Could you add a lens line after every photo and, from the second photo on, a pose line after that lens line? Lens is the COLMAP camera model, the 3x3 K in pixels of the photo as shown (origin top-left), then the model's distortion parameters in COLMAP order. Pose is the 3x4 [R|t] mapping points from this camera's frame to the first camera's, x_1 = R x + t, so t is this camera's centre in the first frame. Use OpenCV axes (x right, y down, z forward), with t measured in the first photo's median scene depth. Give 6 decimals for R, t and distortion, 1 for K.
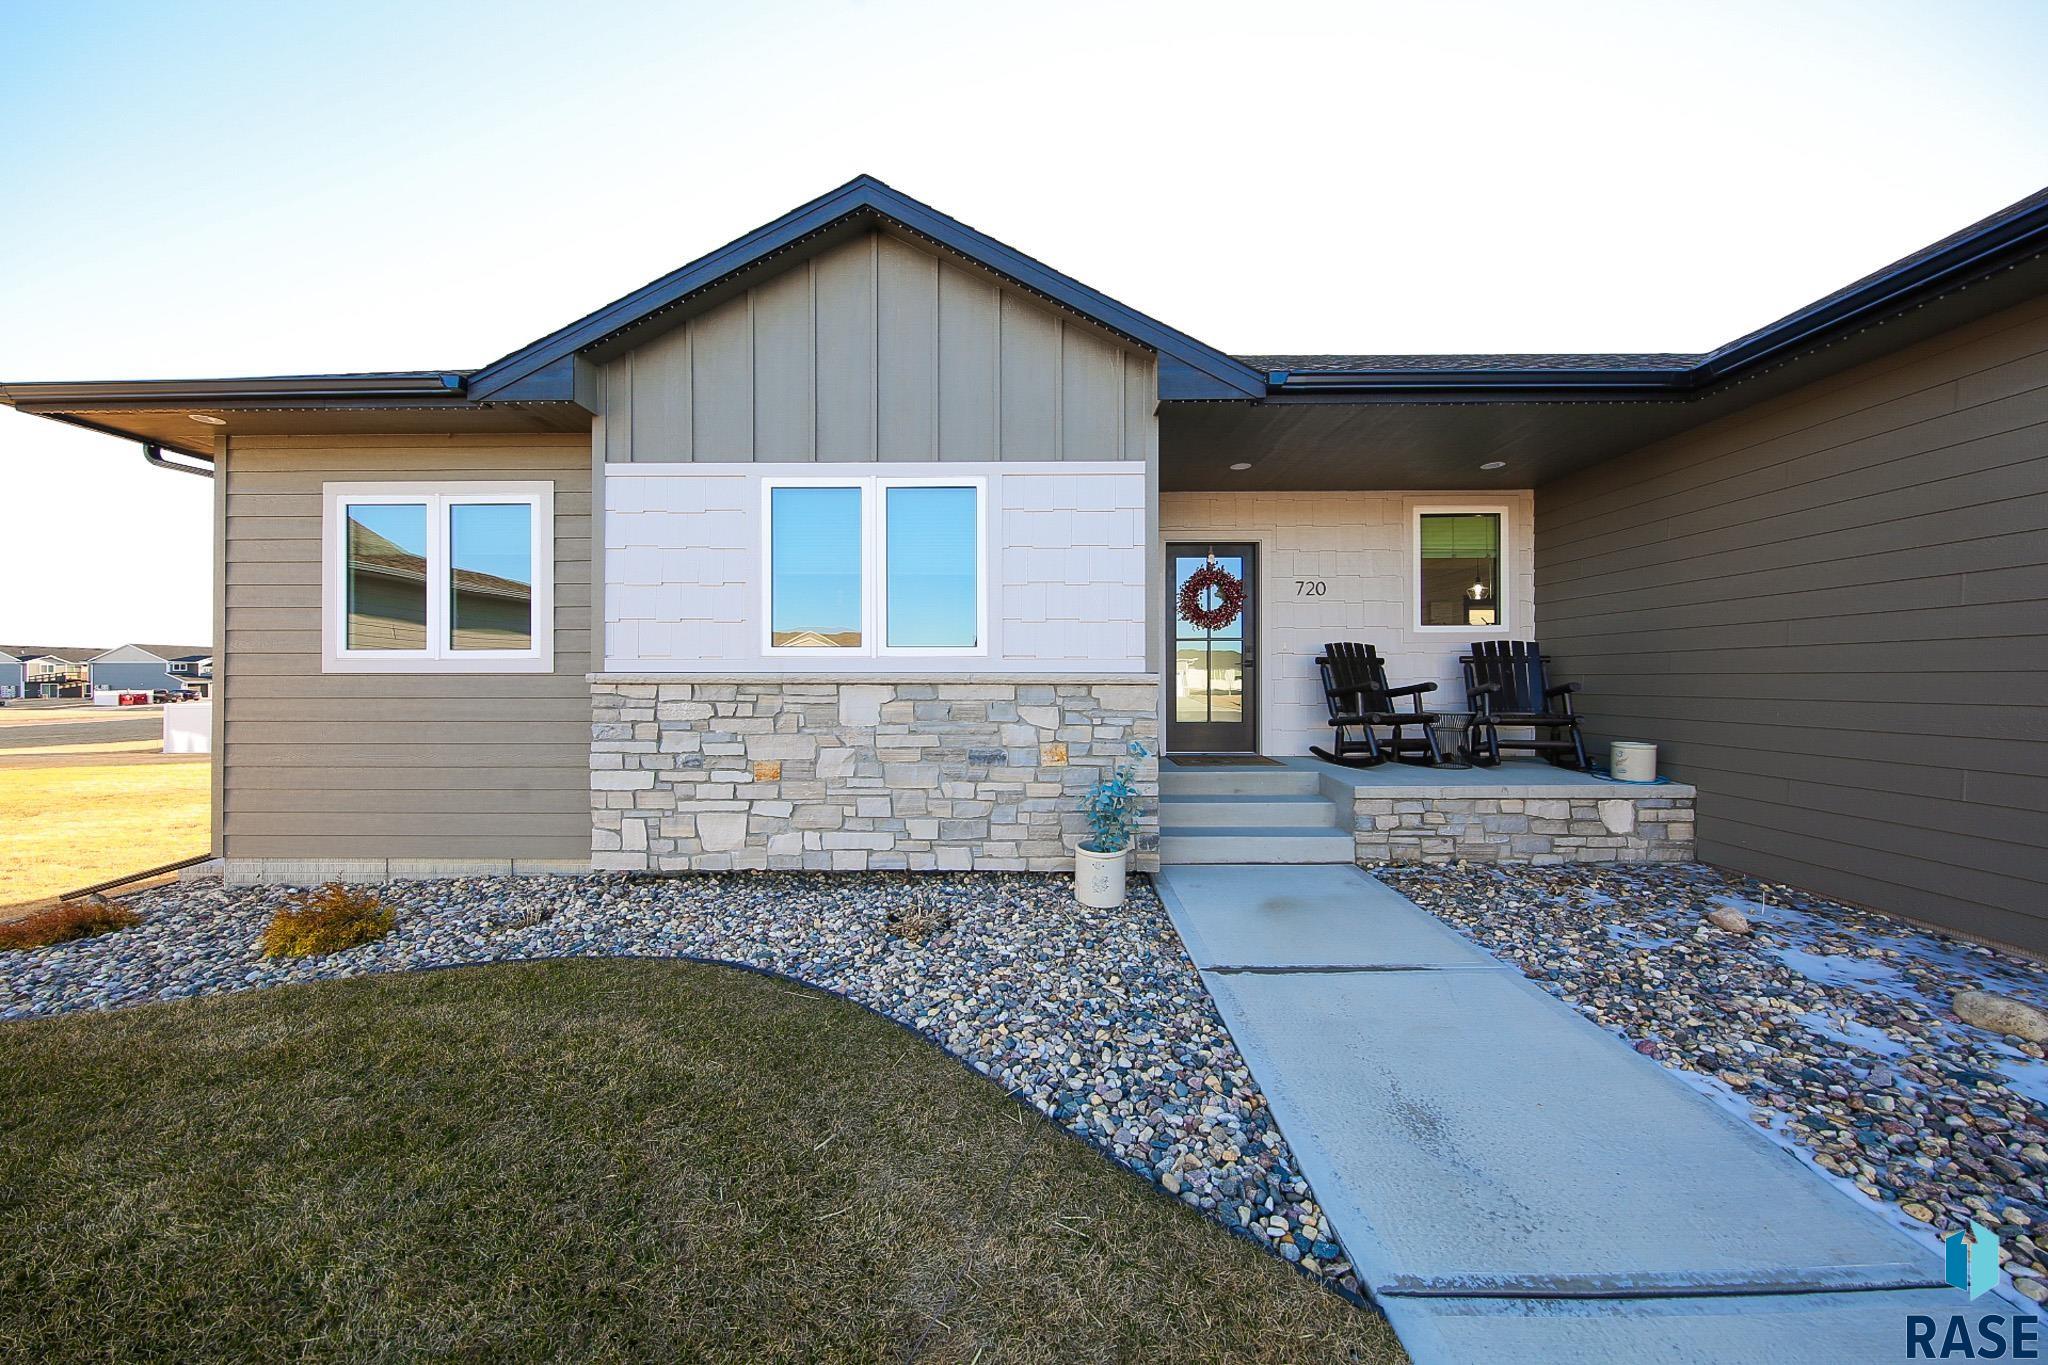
lens RADIAL K [[689.3, 0, 1018.6], [0, 689.3, 674.5], [0, 0, 1]] dist [-0.000198, 0.000090]
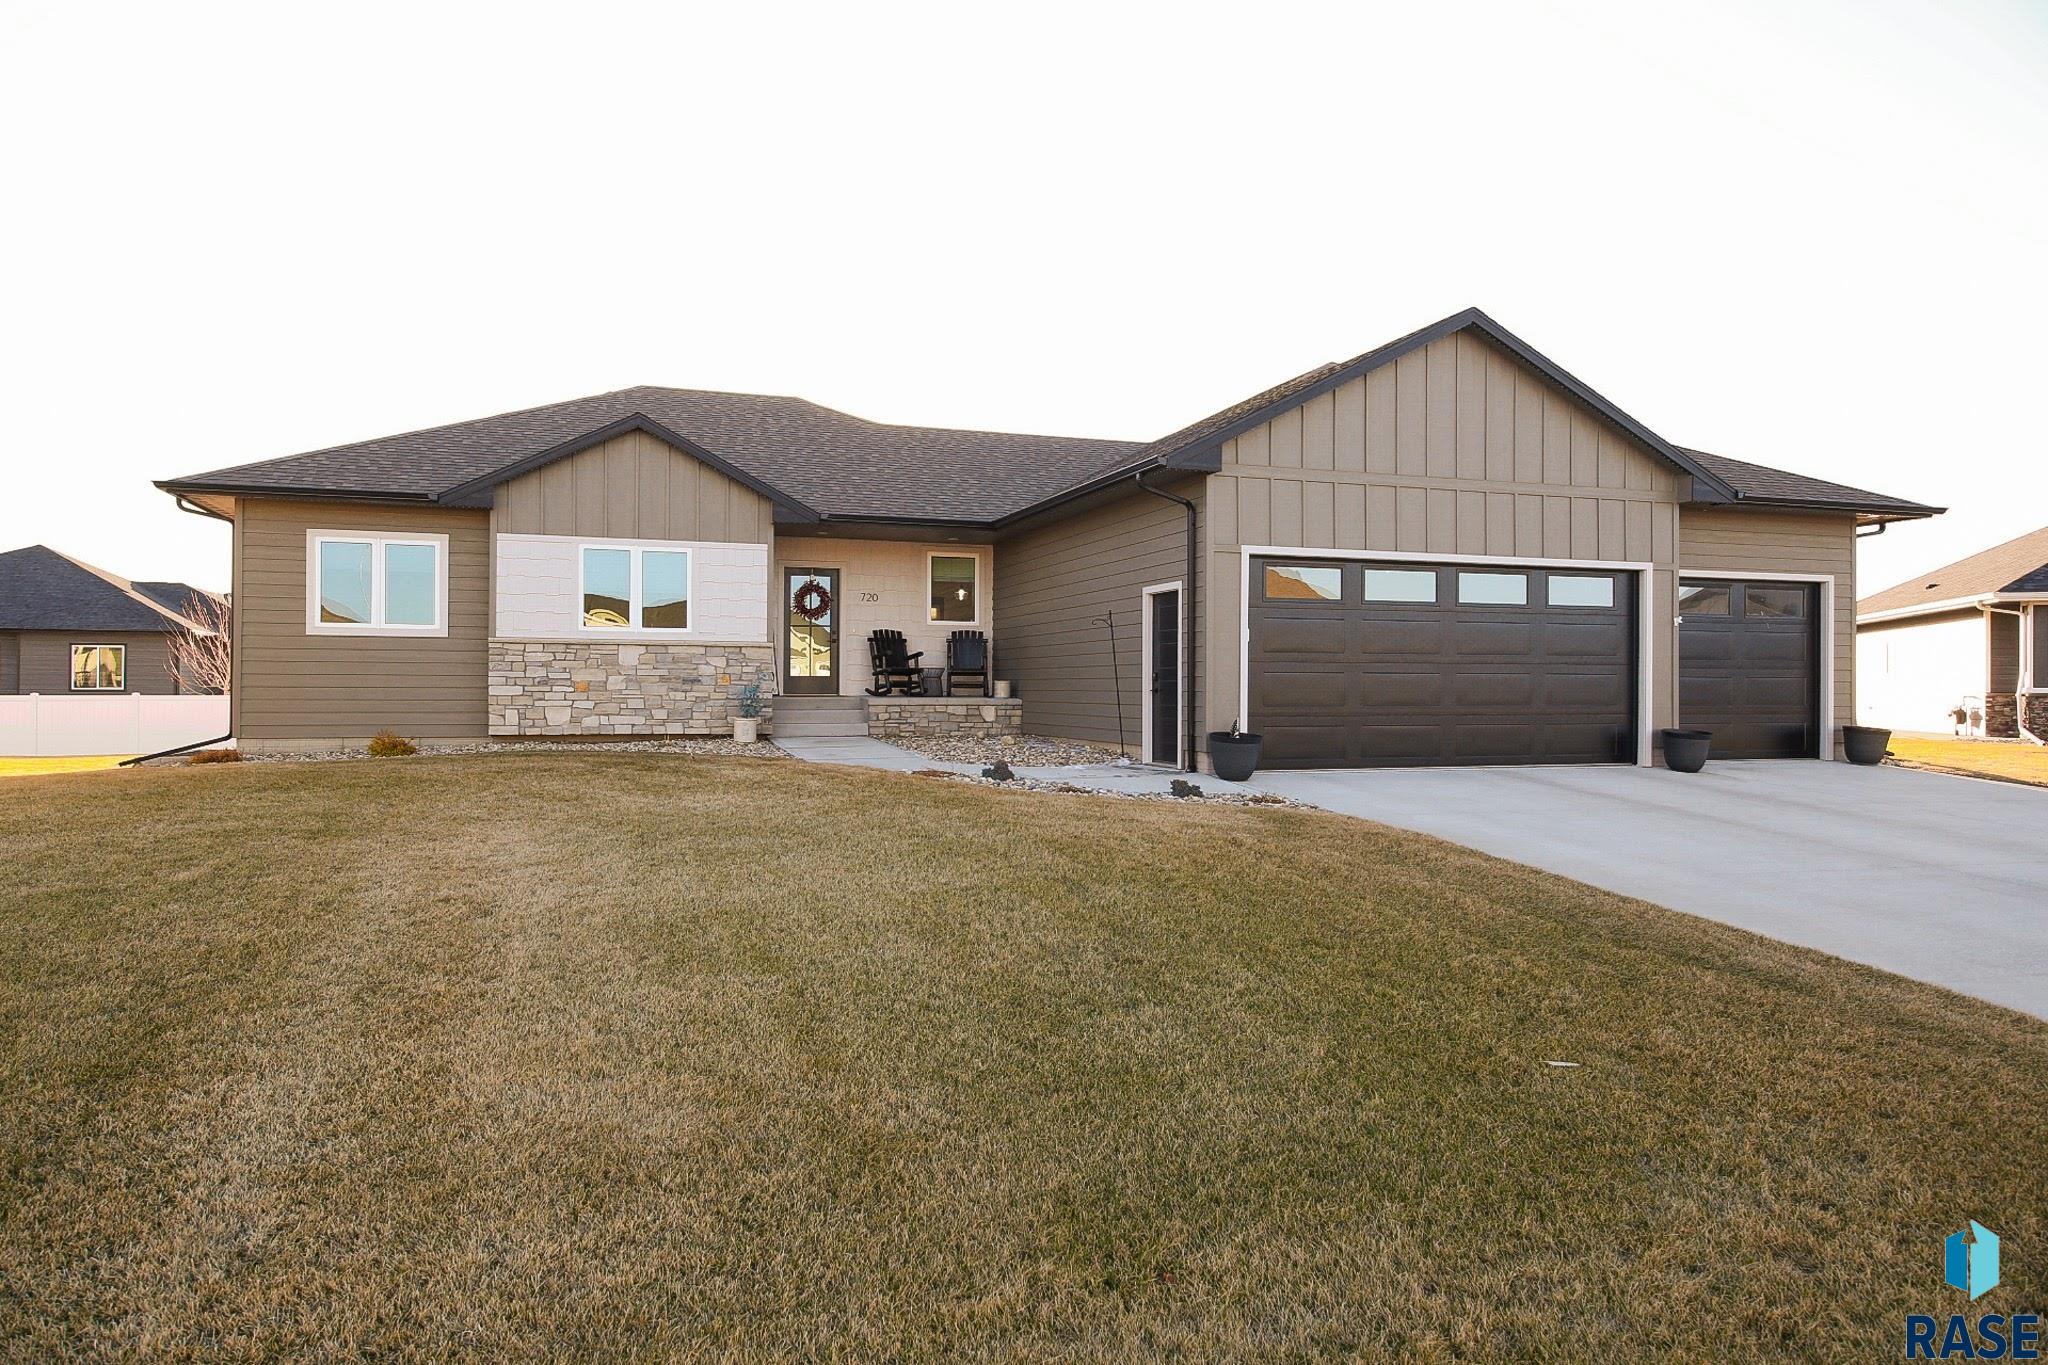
lens RADIAL K [[1291.2, 0, 1013.4], [0, 1291.2, 678.6], [0, 0, 1]] dist [0.021747, 0.002209]
pose [[0.943957, 0.008804, 0.329950, -0.388648], [-0.009413, 0.999956, 0.000249, 0.095520], [-0.329933, -0.003341, 0.943998, -2.835142]]
